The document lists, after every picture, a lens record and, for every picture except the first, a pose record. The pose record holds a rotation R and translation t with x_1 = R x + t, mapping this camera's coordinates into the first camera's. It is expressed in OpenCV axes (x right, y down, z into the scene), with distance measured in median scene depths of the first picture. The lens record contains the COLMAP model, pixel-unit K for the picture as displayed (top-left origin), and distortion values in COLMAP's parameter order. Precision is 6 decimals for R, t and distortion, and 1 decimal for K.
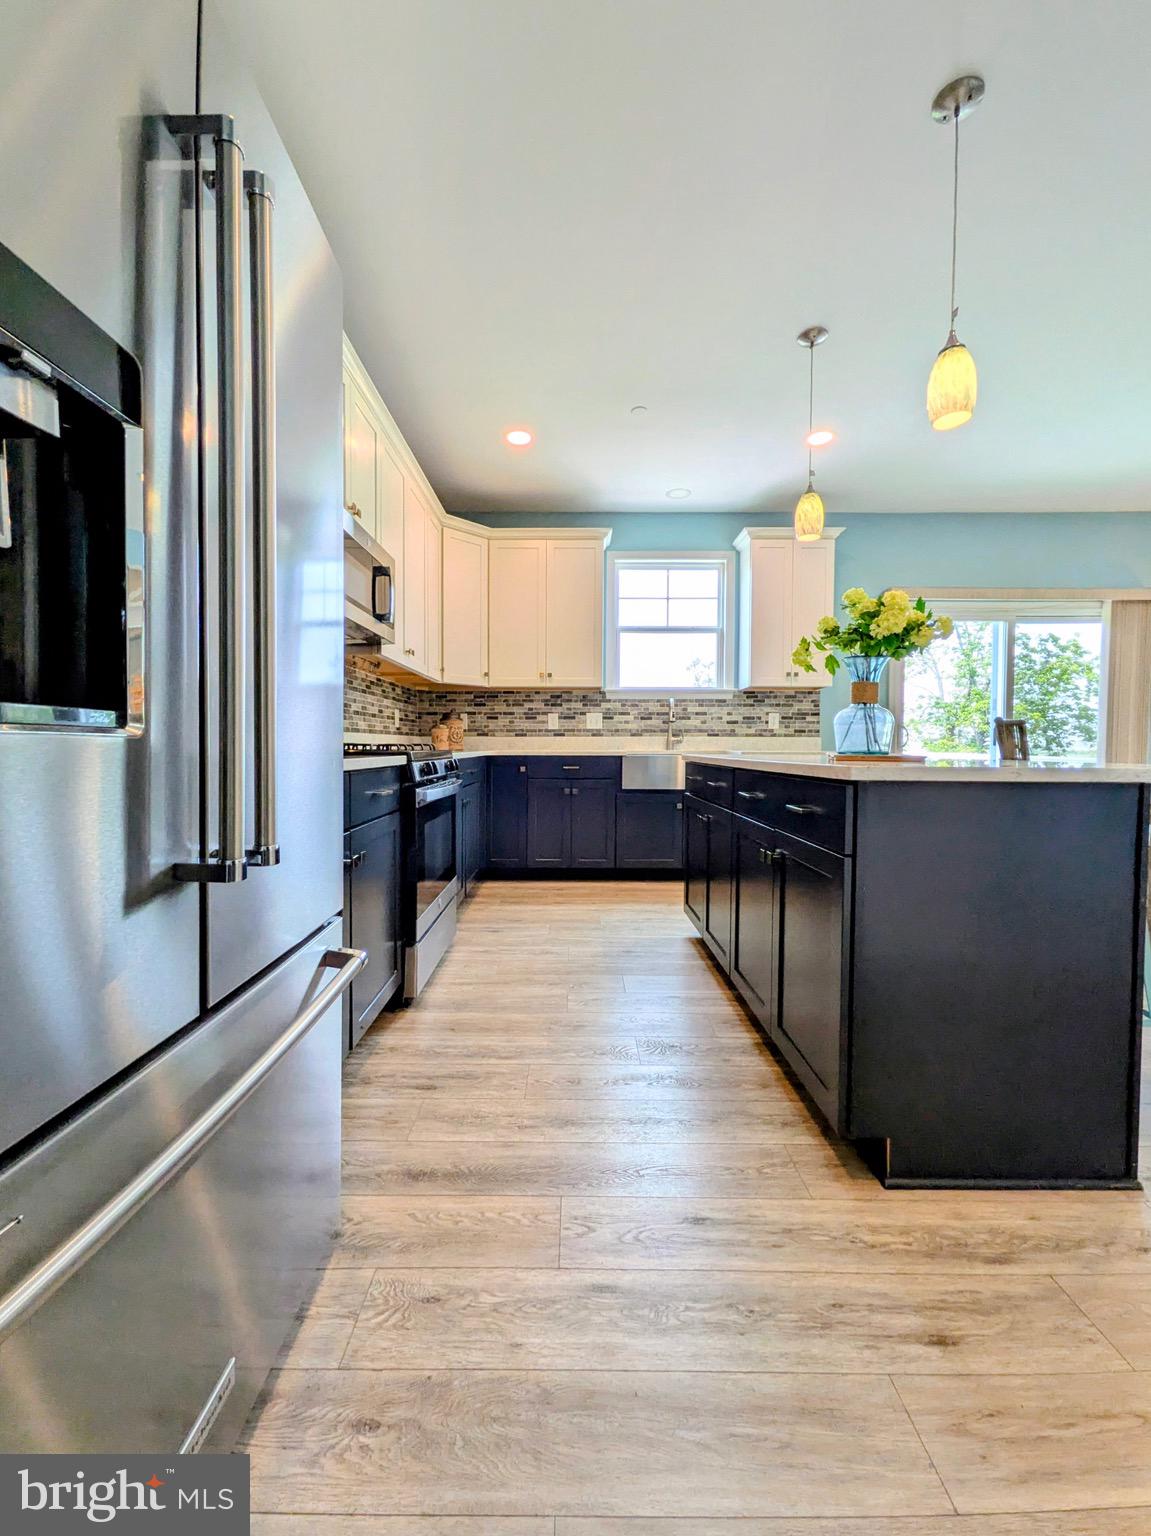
lens RADIAL K [[608.1, 0, 573.8], [0, 608.1, 760.8], [0, 0, 1]] dist [0.006629, 0.000227]
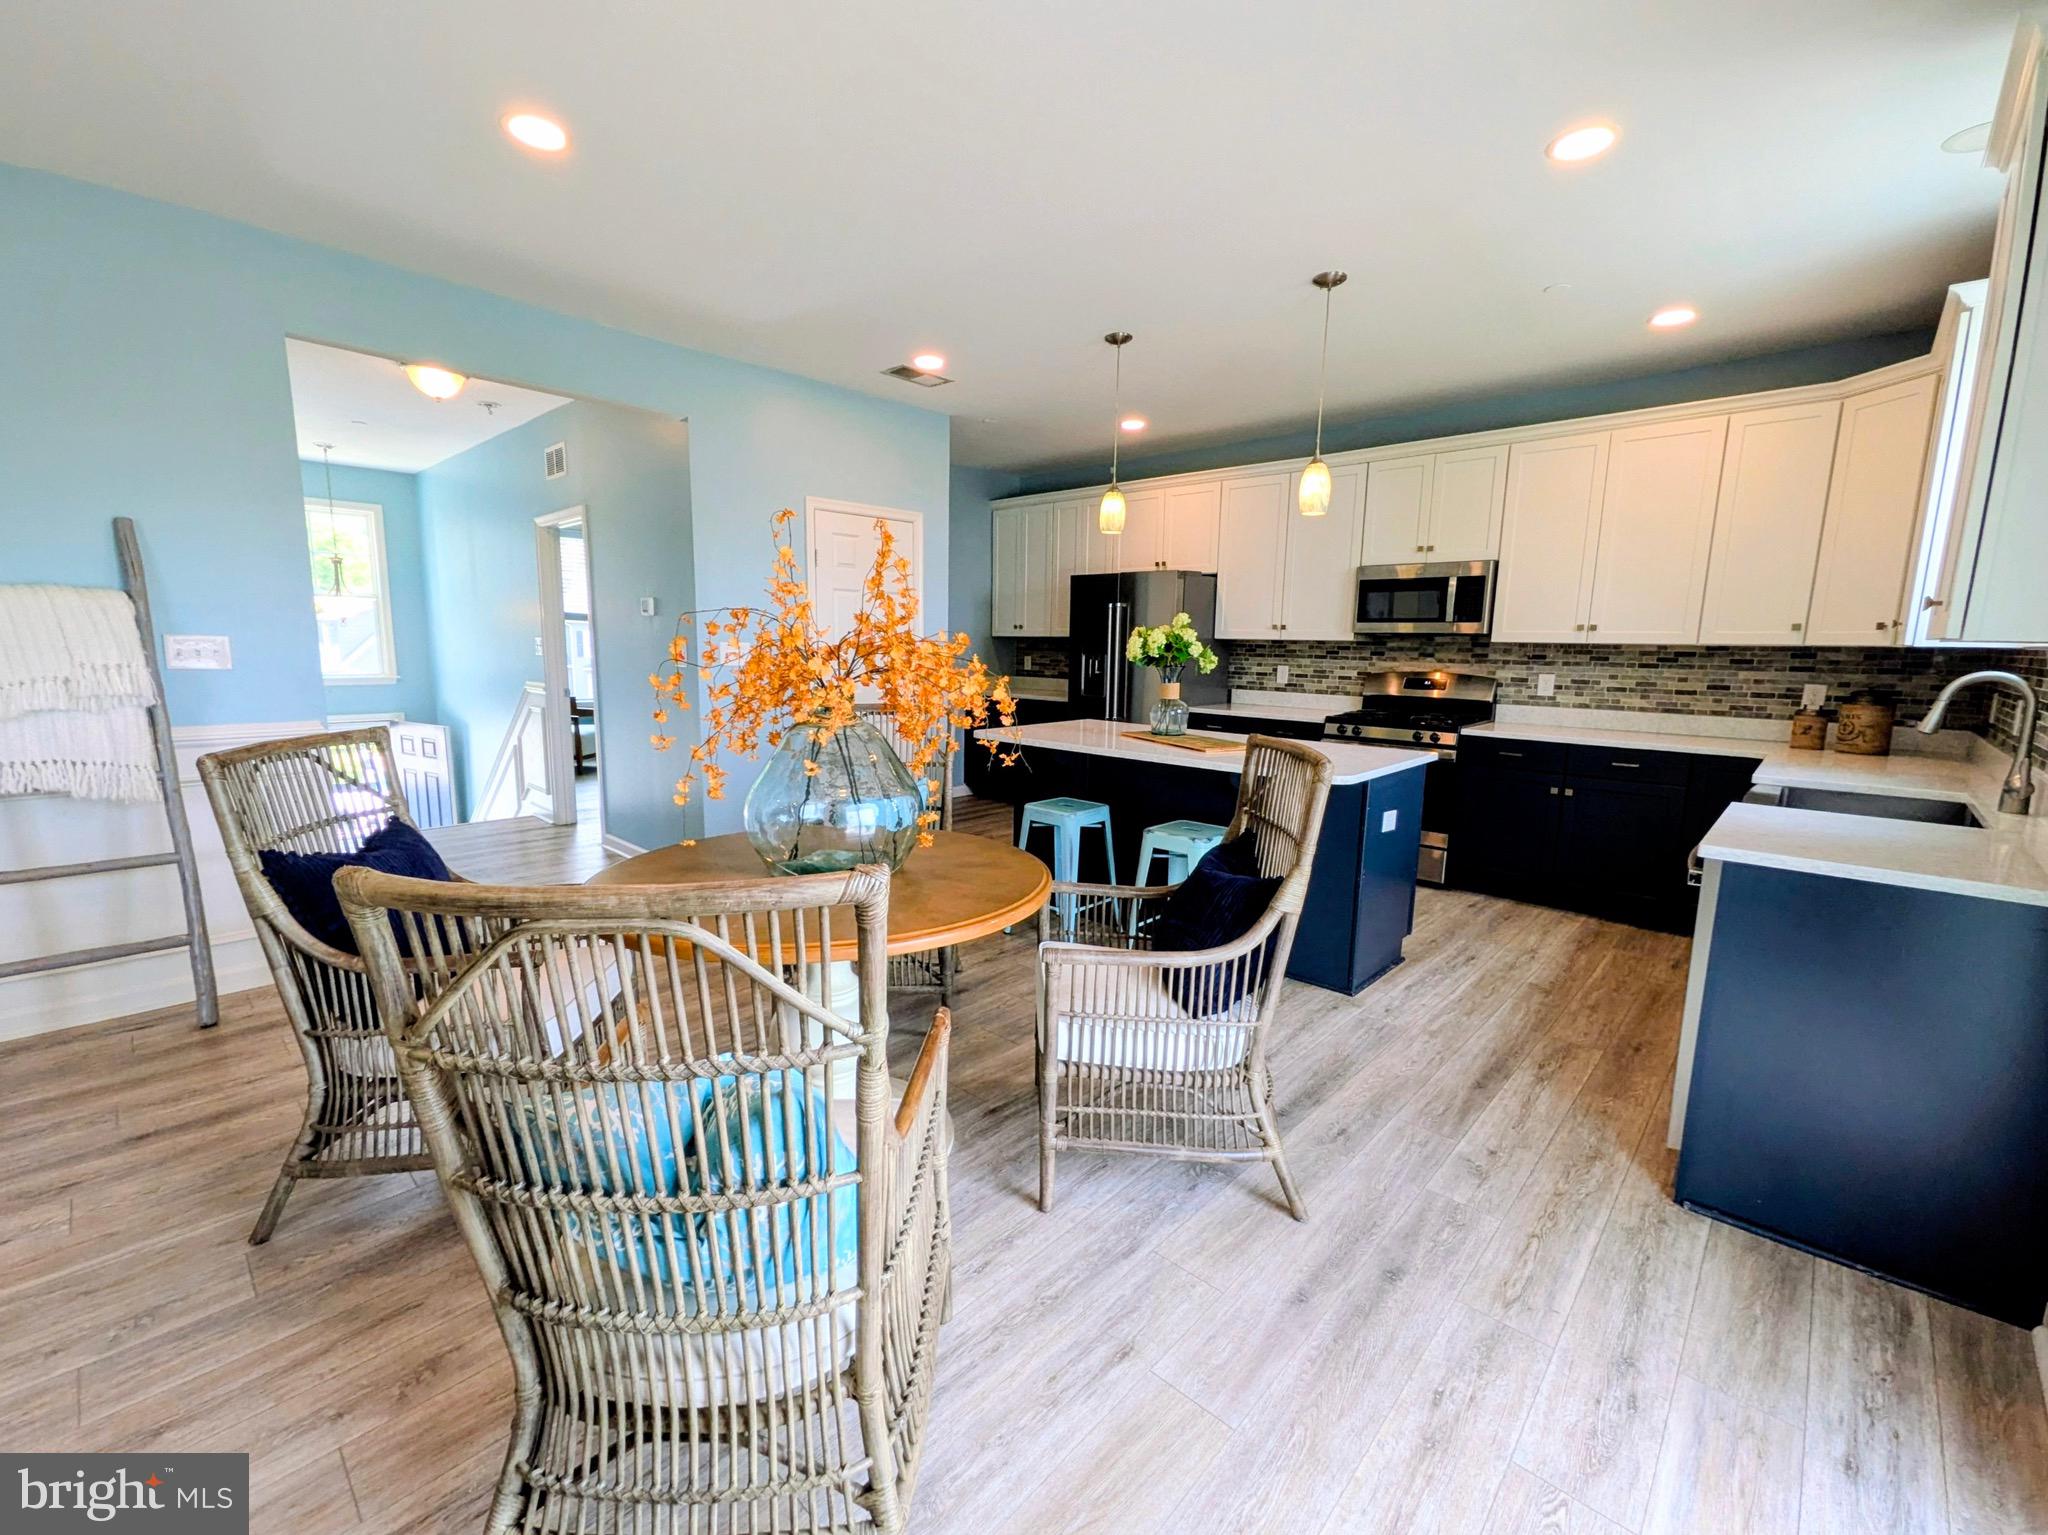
lens RADIAL K [[860.9, 0, 1018.2], [0, 860.9, 769.8], [0, 0, 1]] dist [0.010947, 0.000211]
pose [[-0.683502, 0.097849, -0.723361, 1.082053], [-0.036041, 0.985242, 0.167329, -0.124733], [0.729058, 0.140441, -0.669888, 1.046145]]
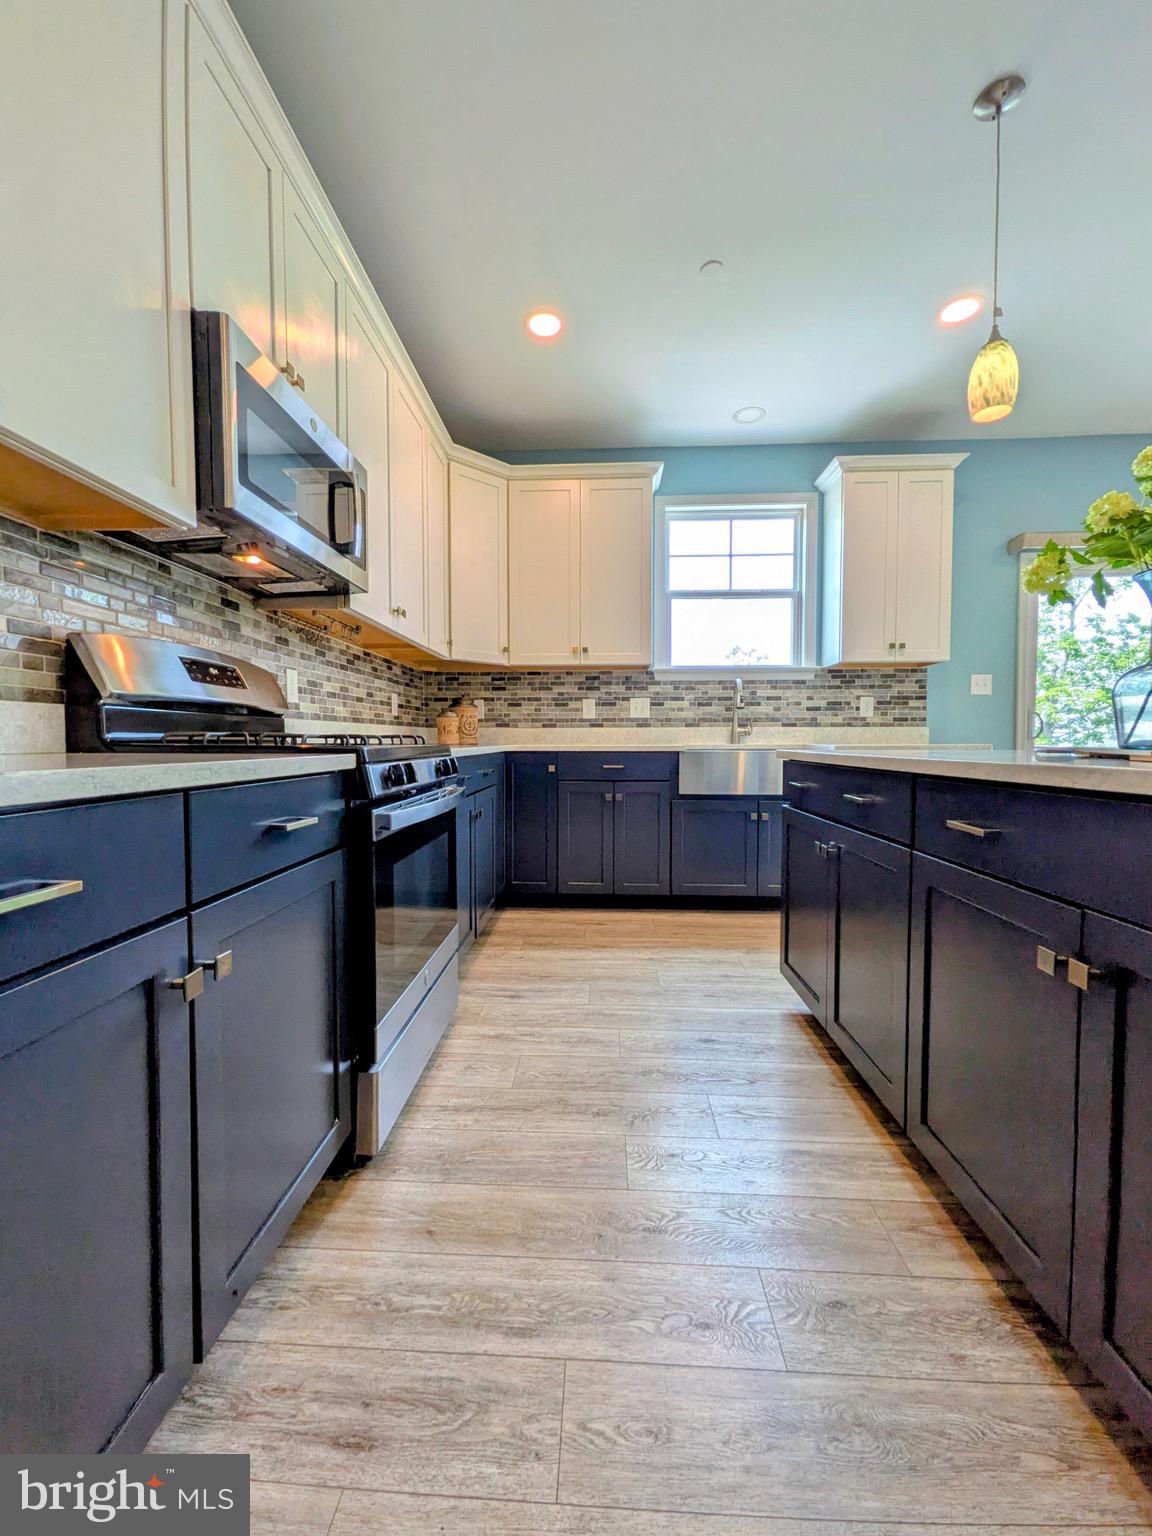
lens RADIAL K [[610.6, 0, 574.6], [0, 610.6, 764.4], [0, 0, 1]] dist [0.008106, -0.000528]
pose [[0.998936, -0.001116, -0.046113, -0.018076], [0.001826, 0.999880, 0.015355, -0.003629], [0.046090, -0.015423, 0.998818, 0.215628]]
